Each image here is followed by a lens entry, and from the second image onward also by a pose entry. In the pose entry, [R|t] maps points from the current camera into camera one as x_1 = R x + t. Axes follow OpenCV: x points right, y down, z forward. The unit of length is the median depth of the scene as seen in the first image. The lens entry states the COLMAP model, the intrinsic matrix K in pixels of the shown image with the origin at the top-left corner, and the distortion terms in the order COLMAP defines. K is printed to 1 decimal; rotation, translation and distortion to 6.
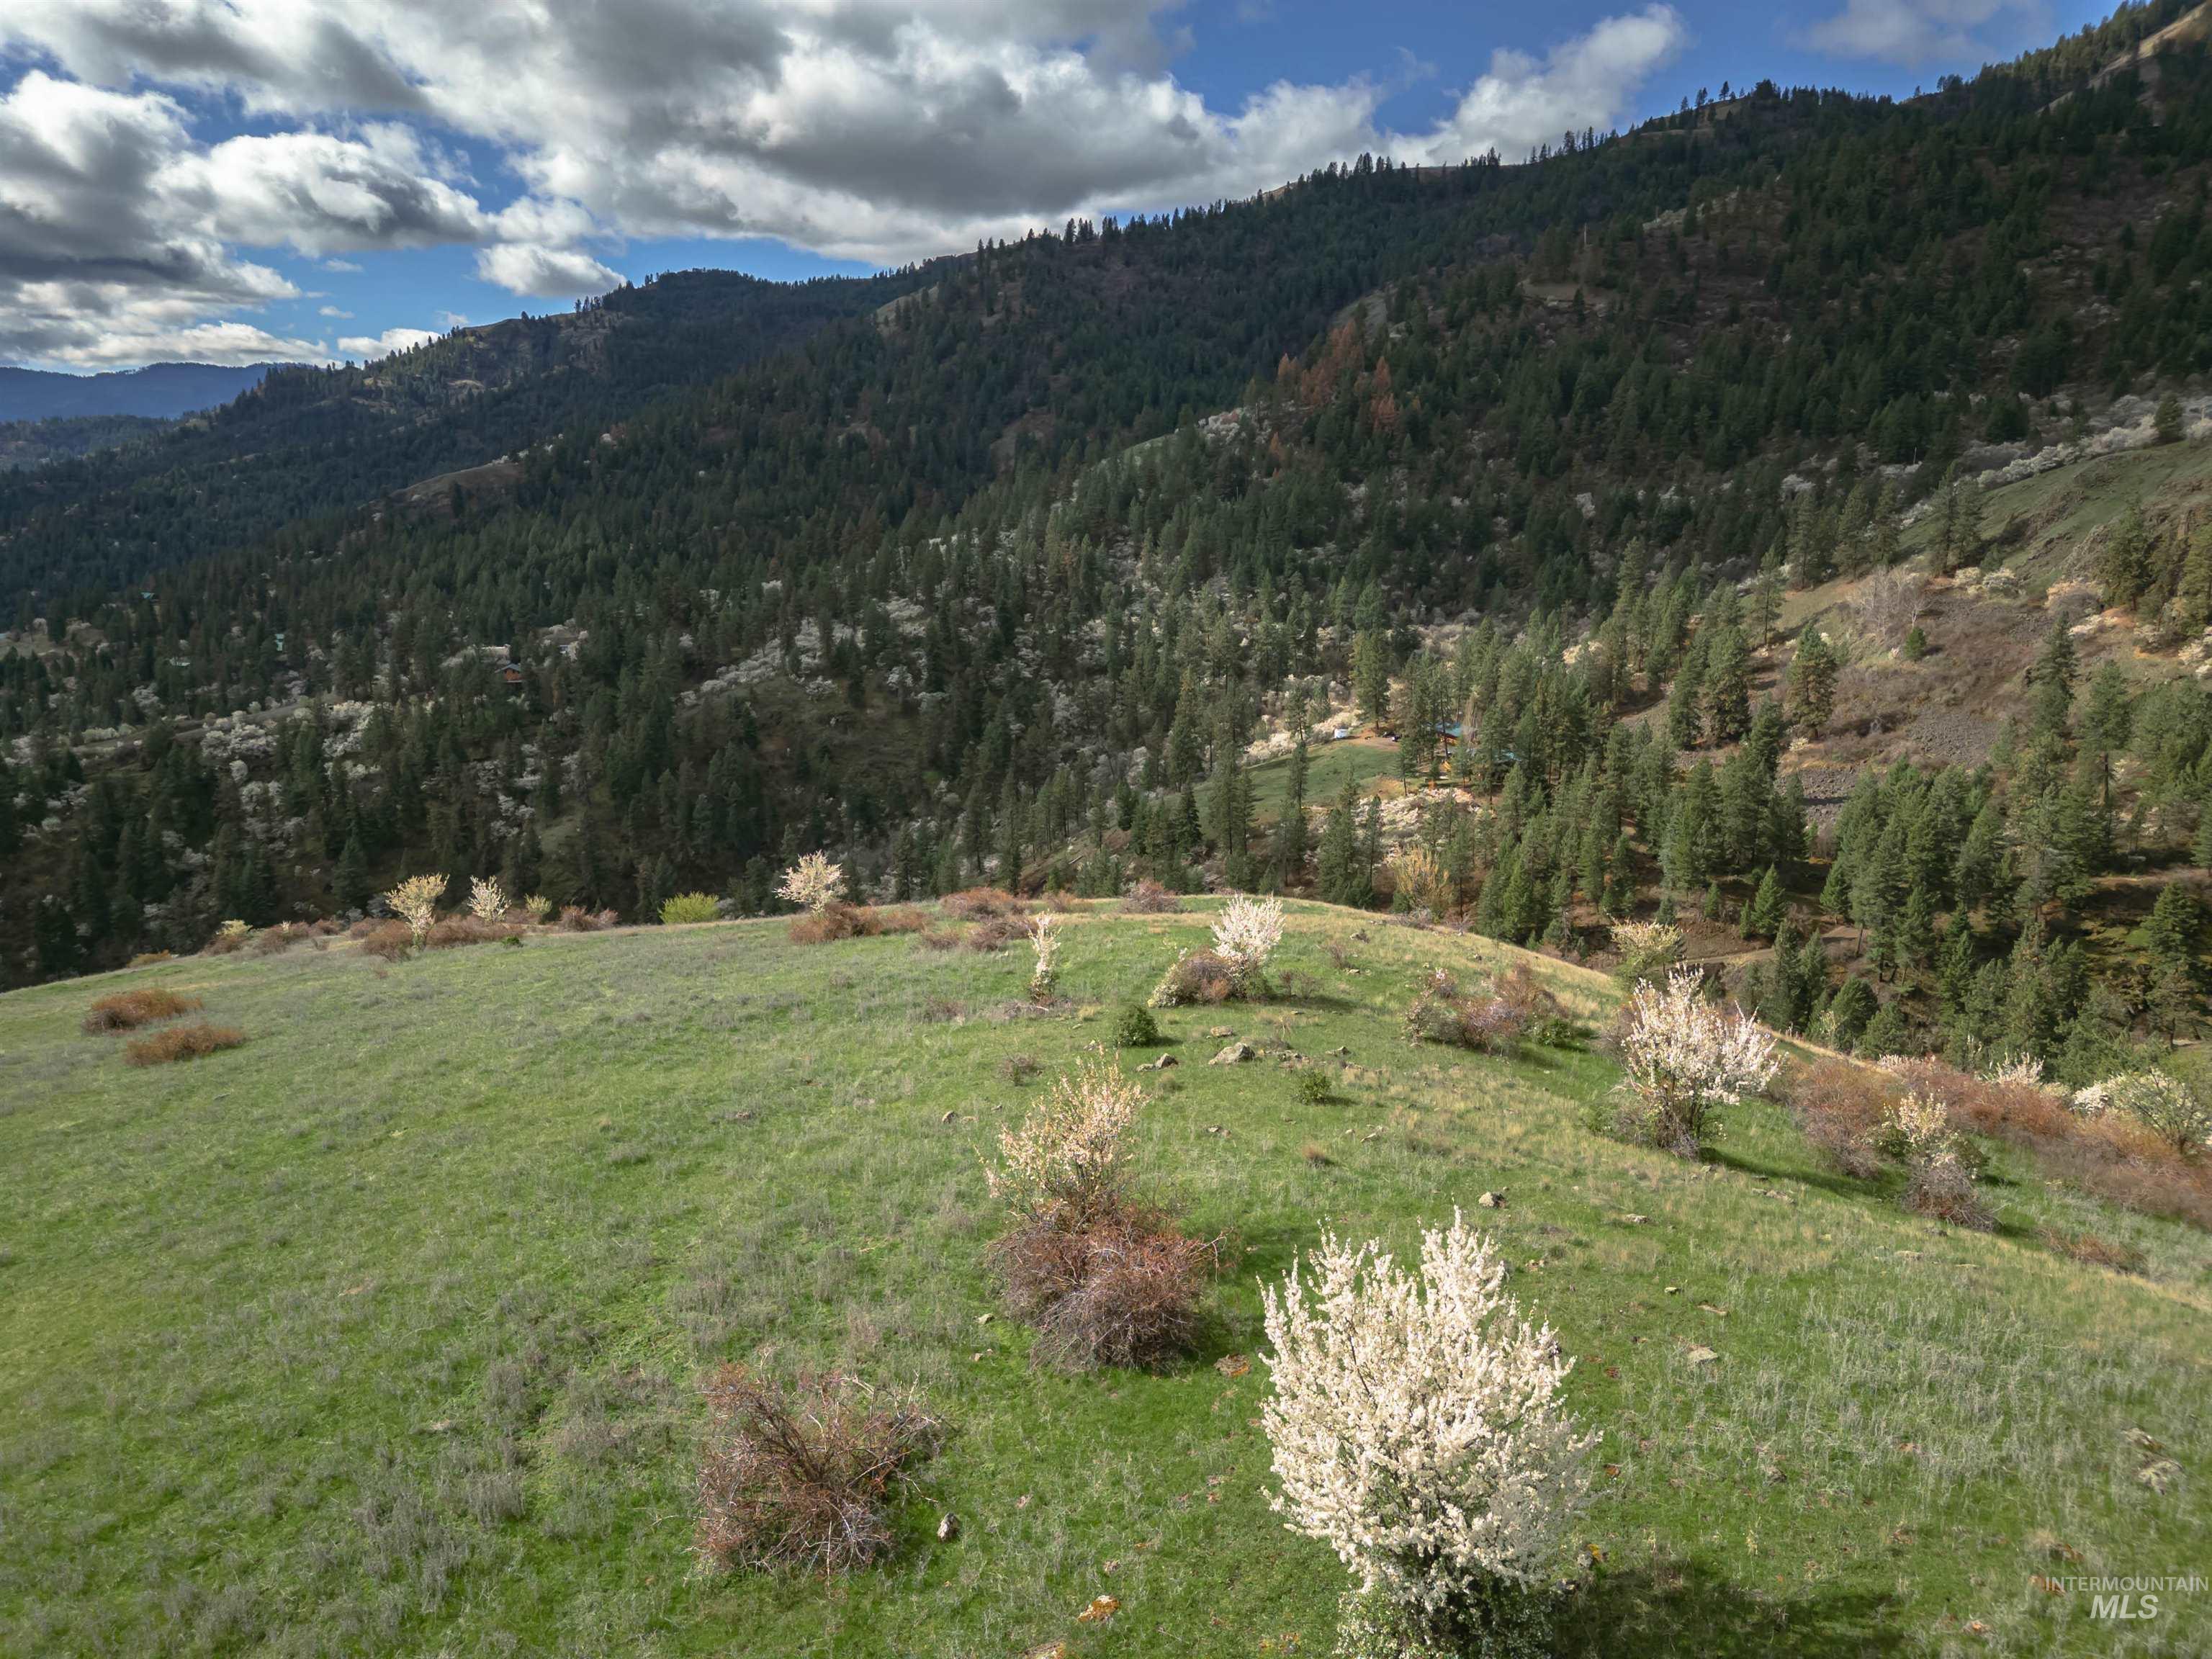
lens RADIAL K [[1535.5, 0, 1106.0], [0, 1535.5, 829.5], [0, 0, 1]] dist [0.068466, -0.060620]
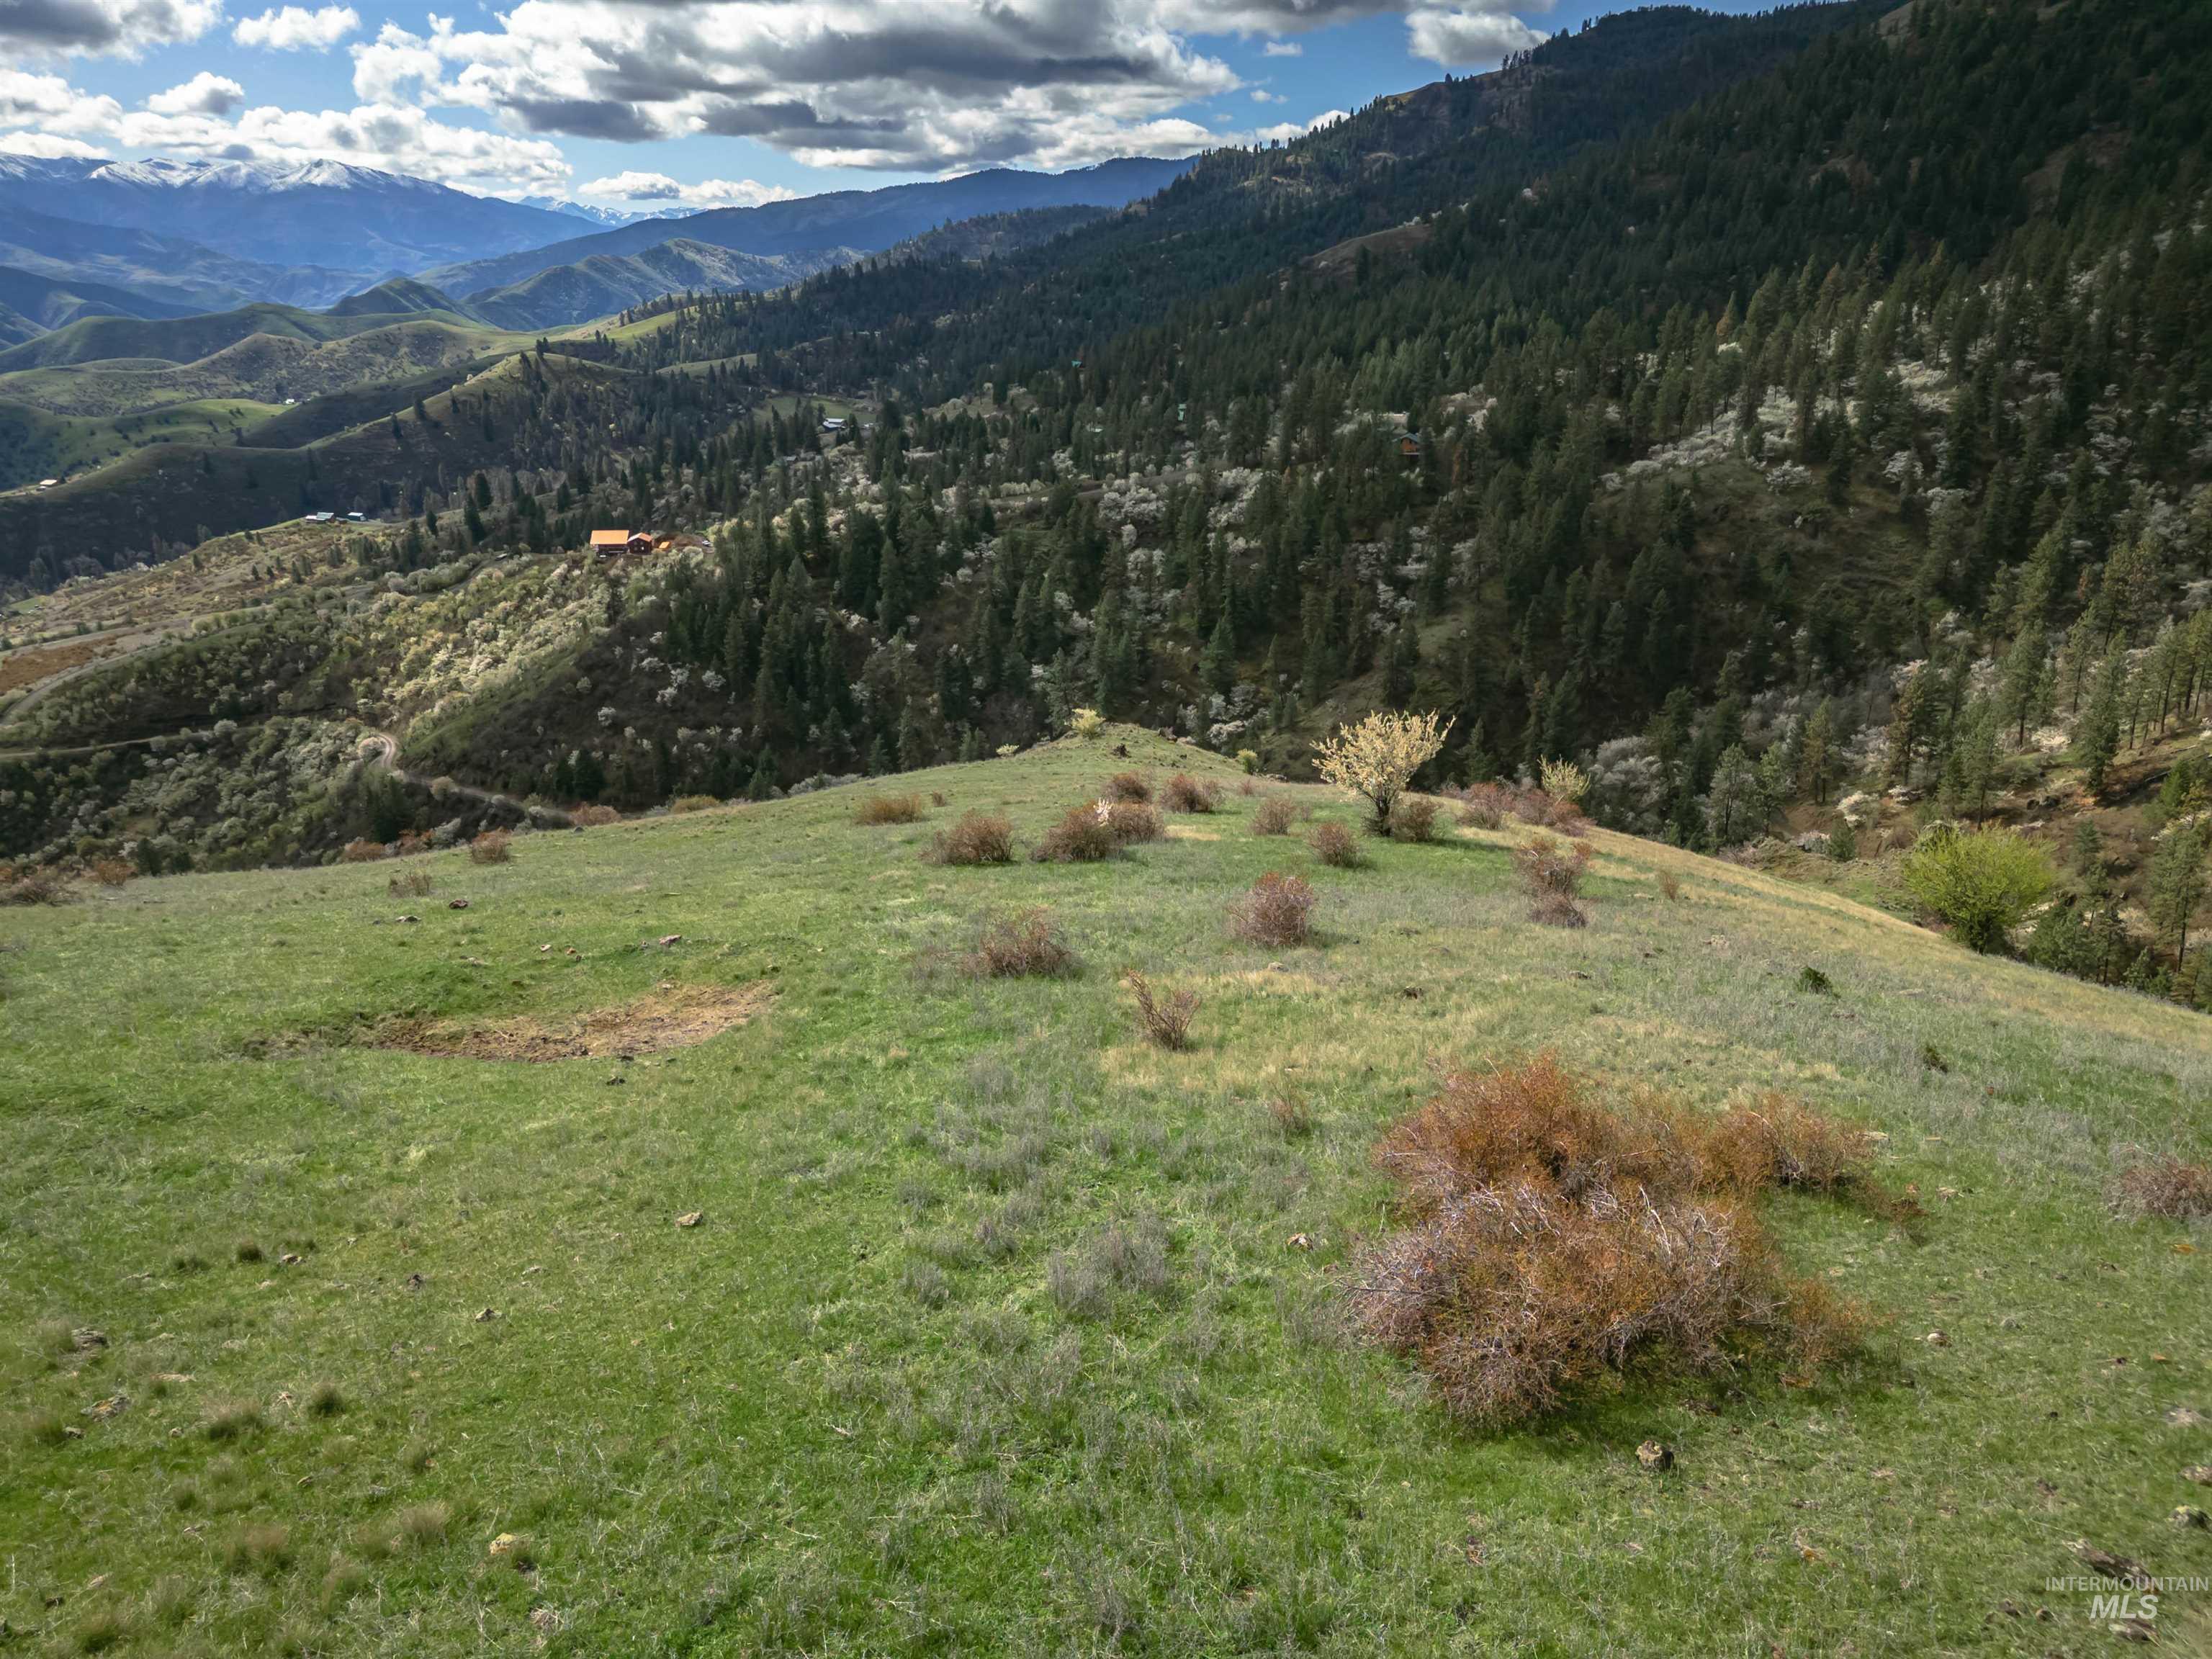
lens RADIAL K [[1583.2, 0, 1119.3], [0, 1583.2, 824.6], [0, 0, 1]] dist [0.077466, -0.076807]
pose [[0.865456, 0.158300, -0.475318, -0.066058], [-0.103426, 0.984784, 0.139655, 0.001634], [0.490193, -0.071705, 0.868660, 0.130845]]
